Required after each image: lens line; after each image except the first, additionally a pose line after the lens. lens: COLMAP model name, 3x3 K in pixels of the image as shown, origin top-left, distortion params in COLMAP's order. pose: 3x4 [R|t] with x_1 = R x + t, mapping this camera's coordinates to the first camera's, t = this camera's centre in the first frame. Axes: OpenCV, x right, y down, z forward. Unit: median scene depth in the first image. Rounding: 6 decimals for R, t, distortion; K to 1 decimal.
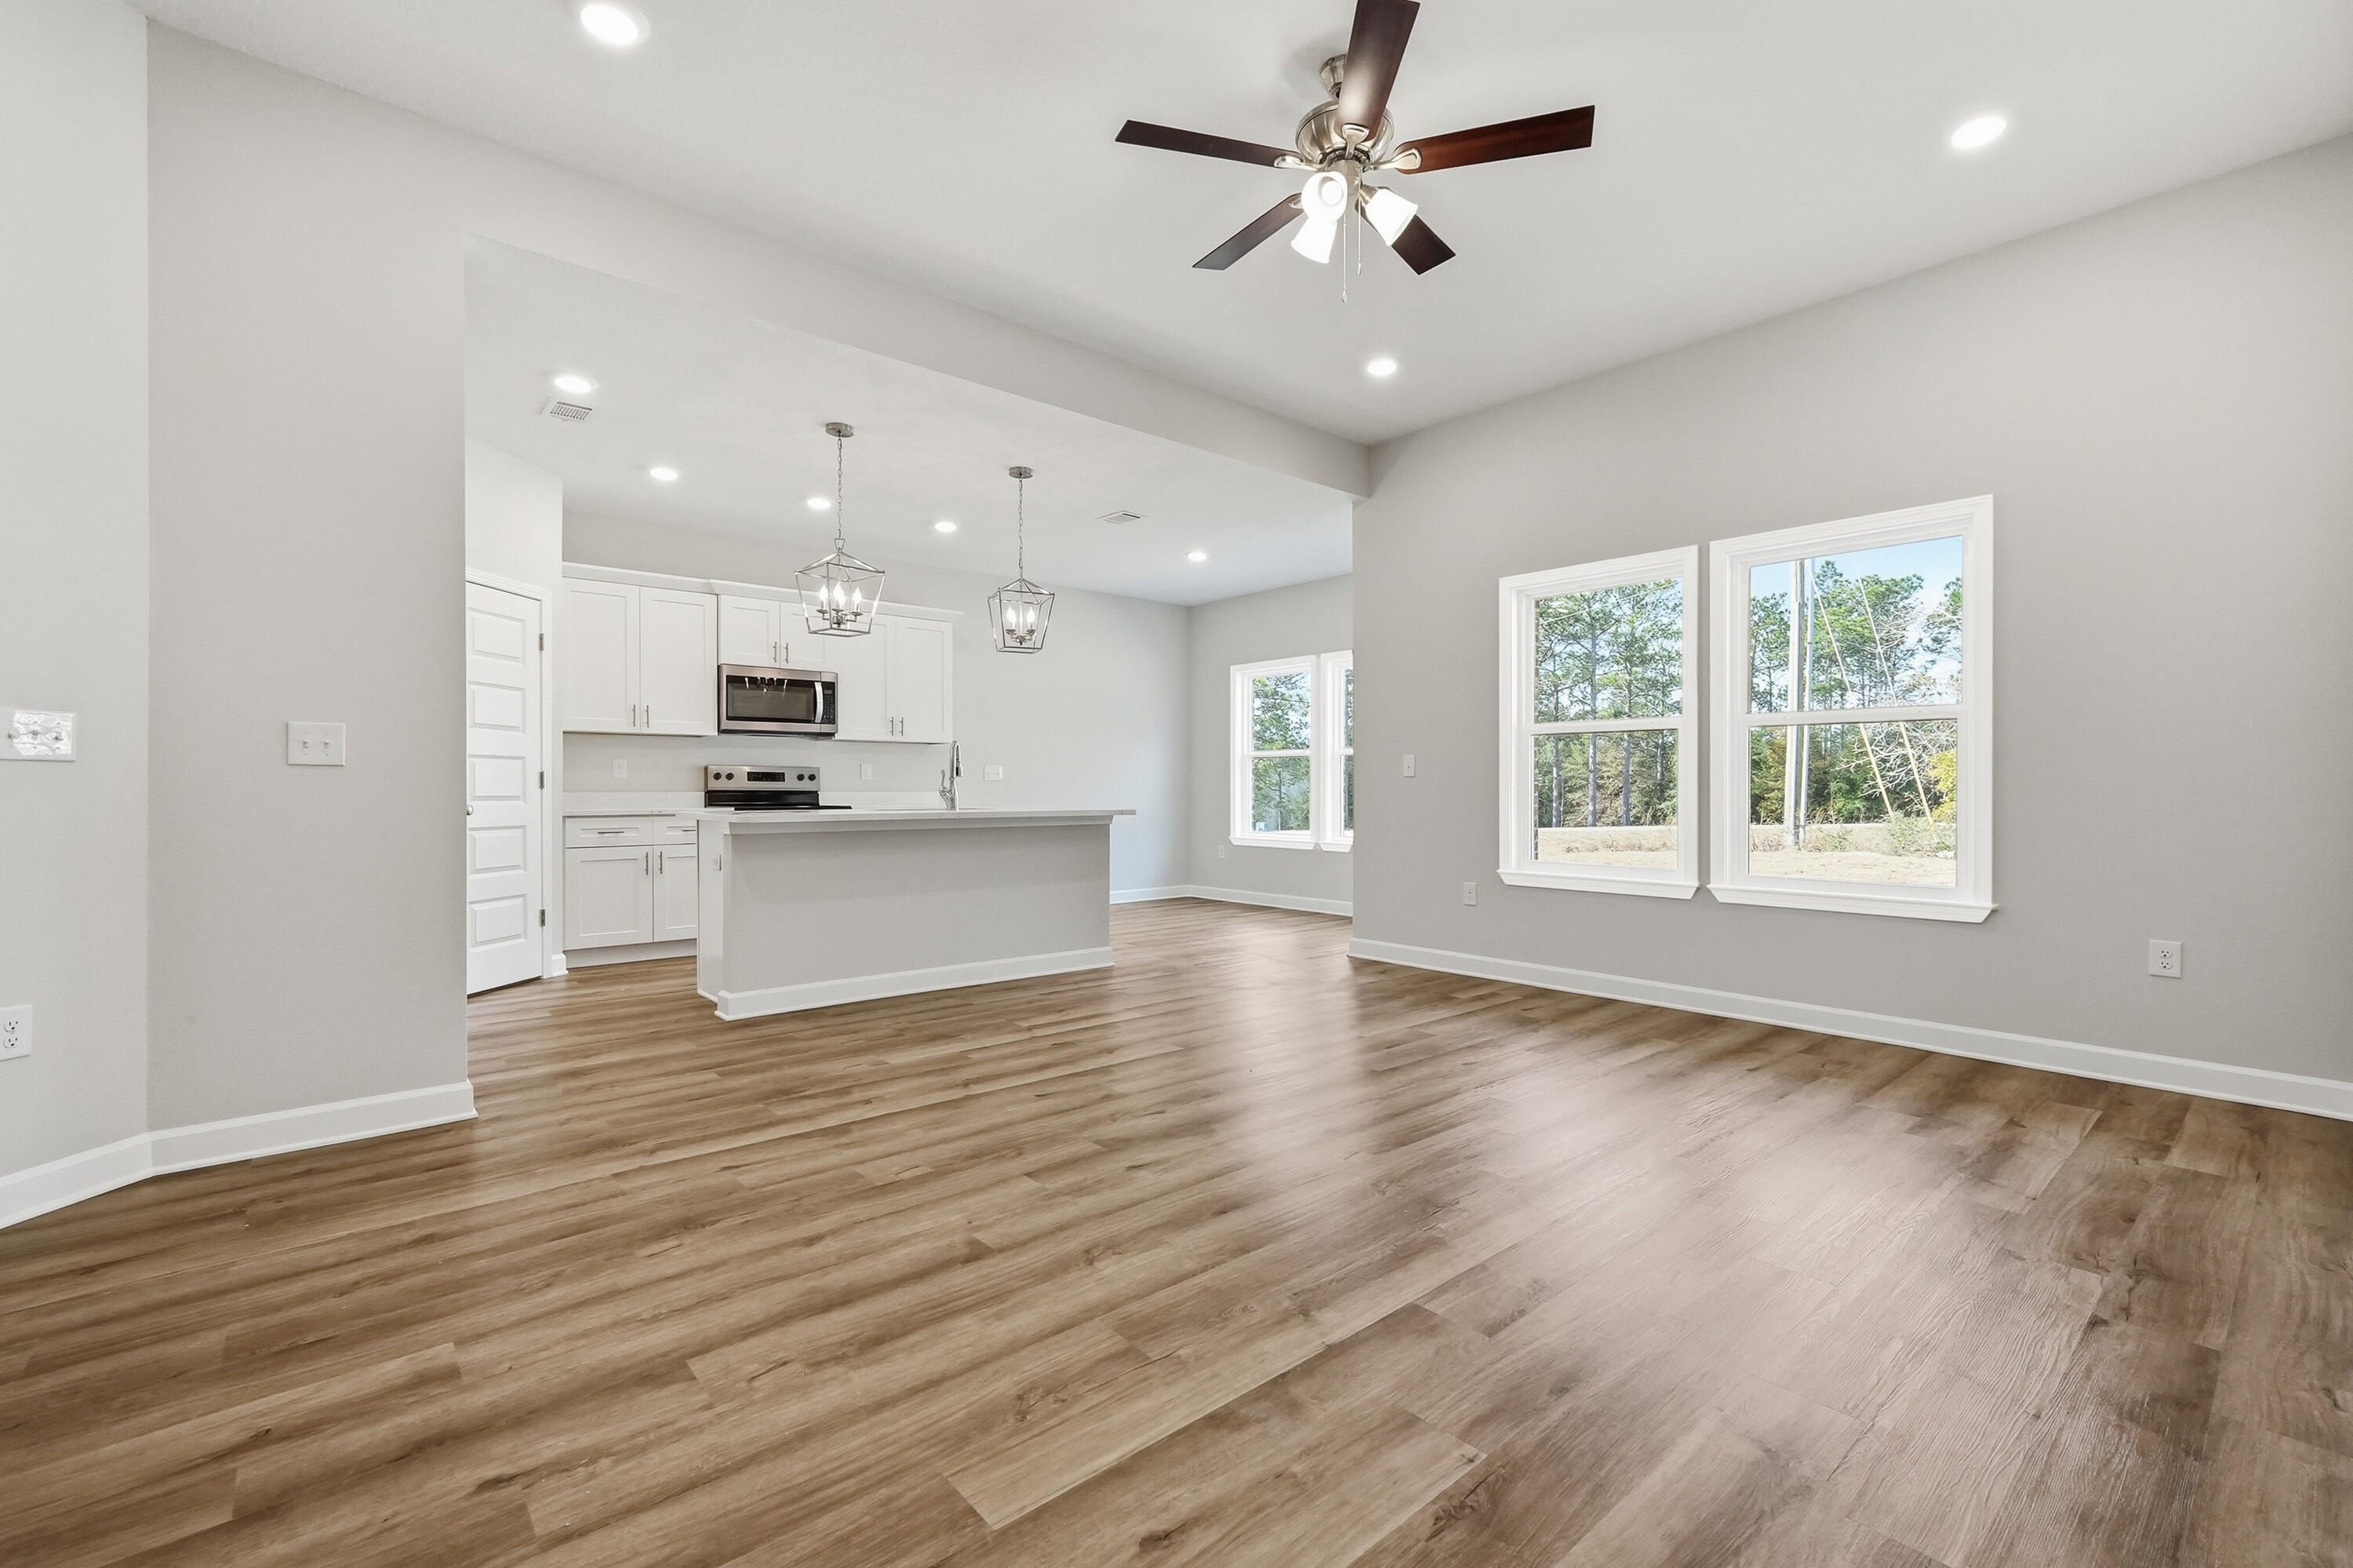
lens RADIAL K [[1010.9, 0, 1179.8], [0, 1010.9, 794.2], [0, 0, 1]] dist [-0.005558, 0.004117]
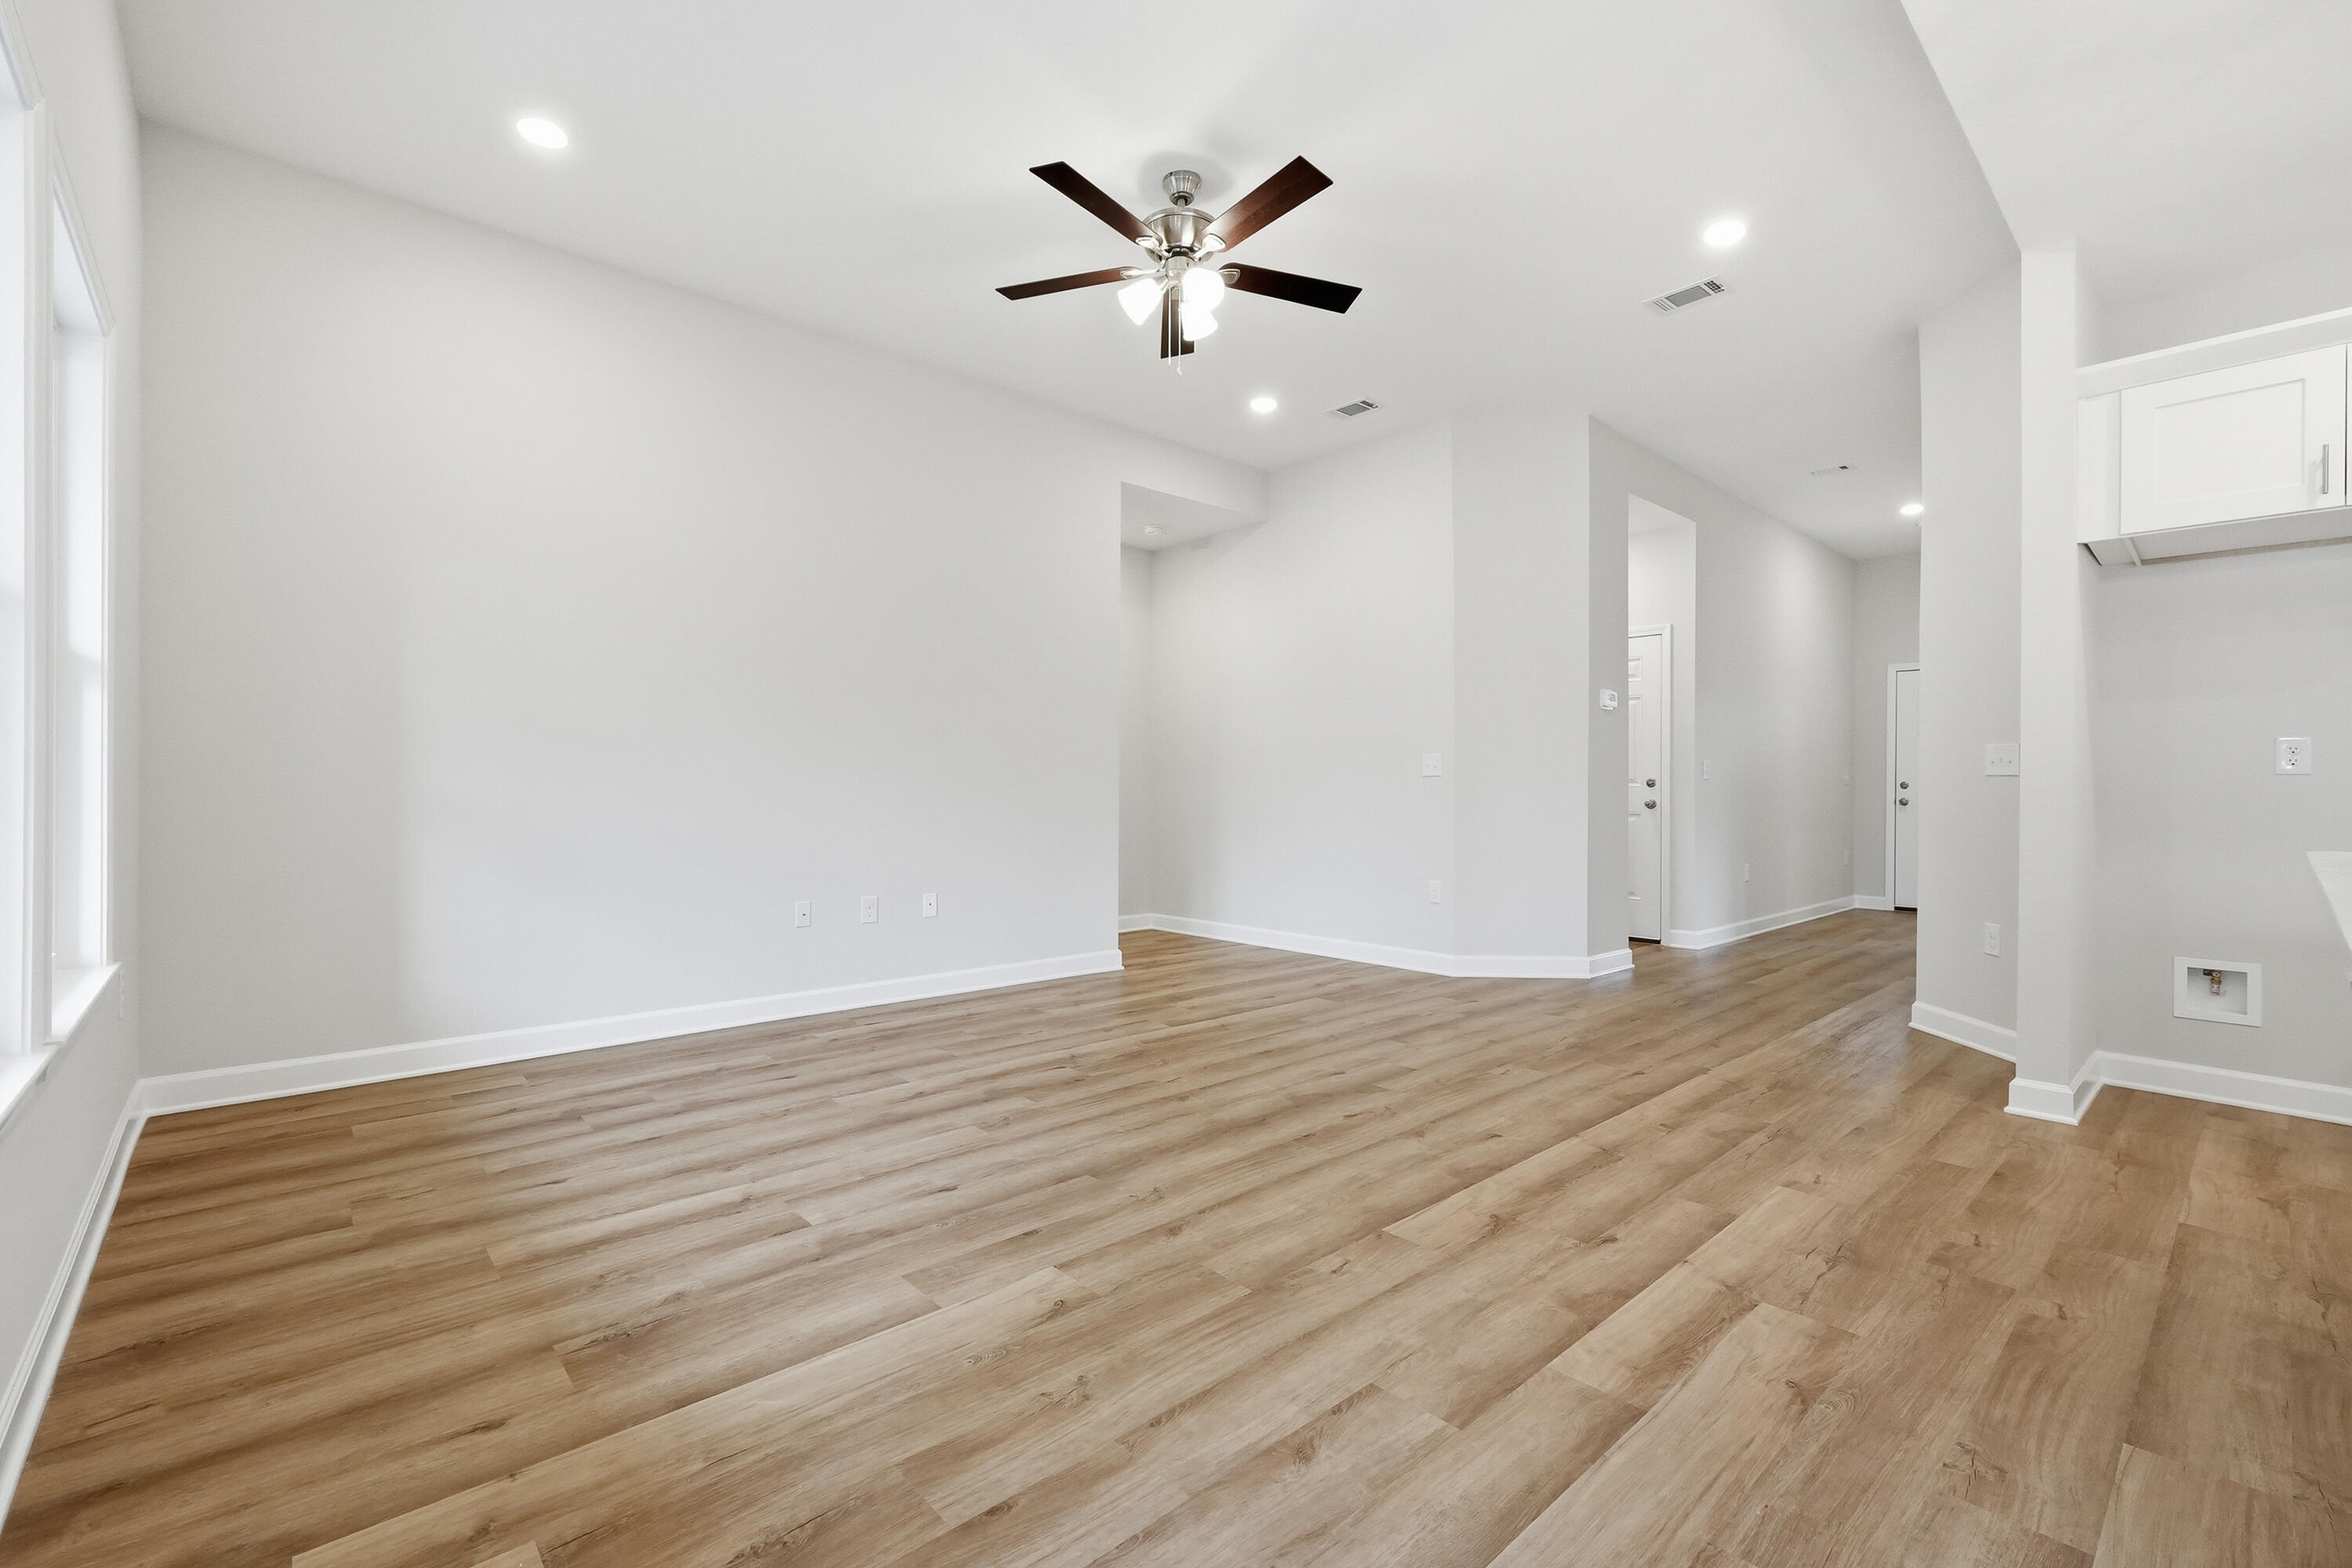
lens RADIAL K [[1010.5, 0, 1179.3], [0, 1010.5, 794.2], [0, 0, 1]] dist [-0.005558, 0.004117]
pose [[-0.999496, -0.005928, -0.031190, 0.189387], [-0.006329, 0.999899, 0.012764, -0.012526], [0.031111, 0.012955, -0.999432, 2.097414]]
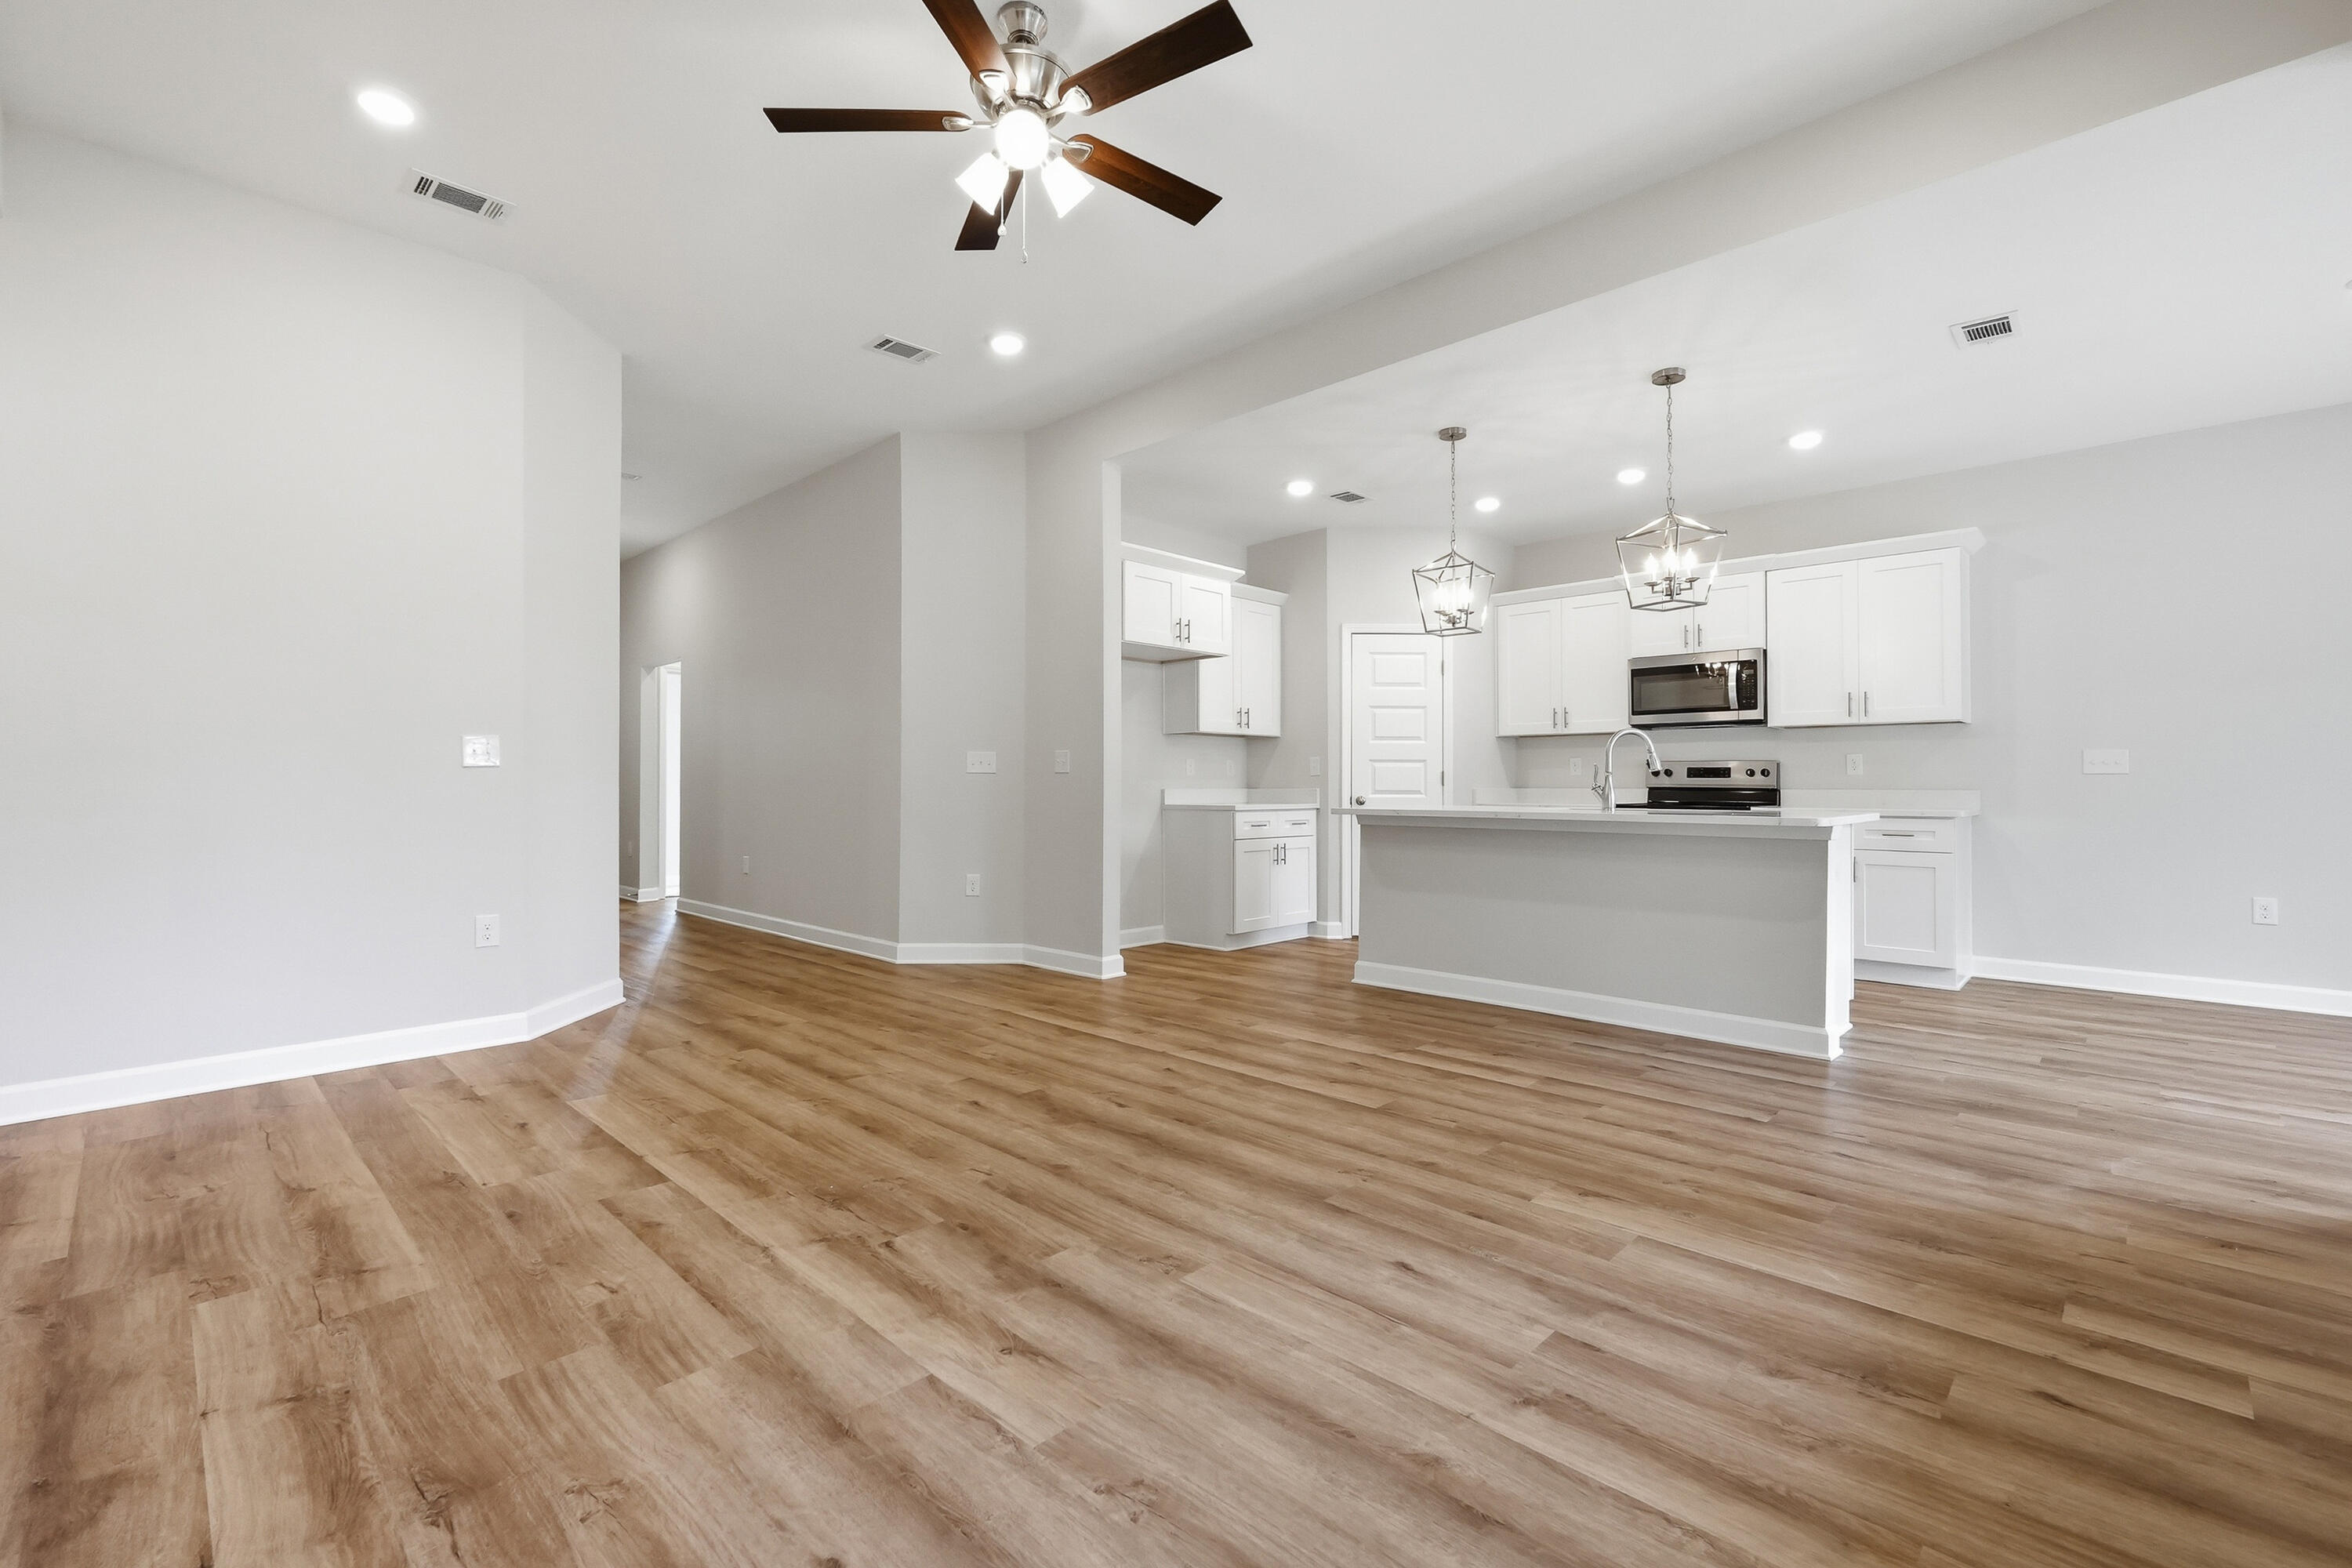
lens RADIAL K [[1010.9, 0, 1173.5], [0, 1010.9, 776.2], [0, 0, 1]] dist [-0.010781, 0.003092]
pose [[0.084986, -0.010061, -0.996331, 1.052073], [-0.005553, 0.999929, -0.010571, -0.003681], [0.996367, 0.006431, 0.084924, 1.021469]]
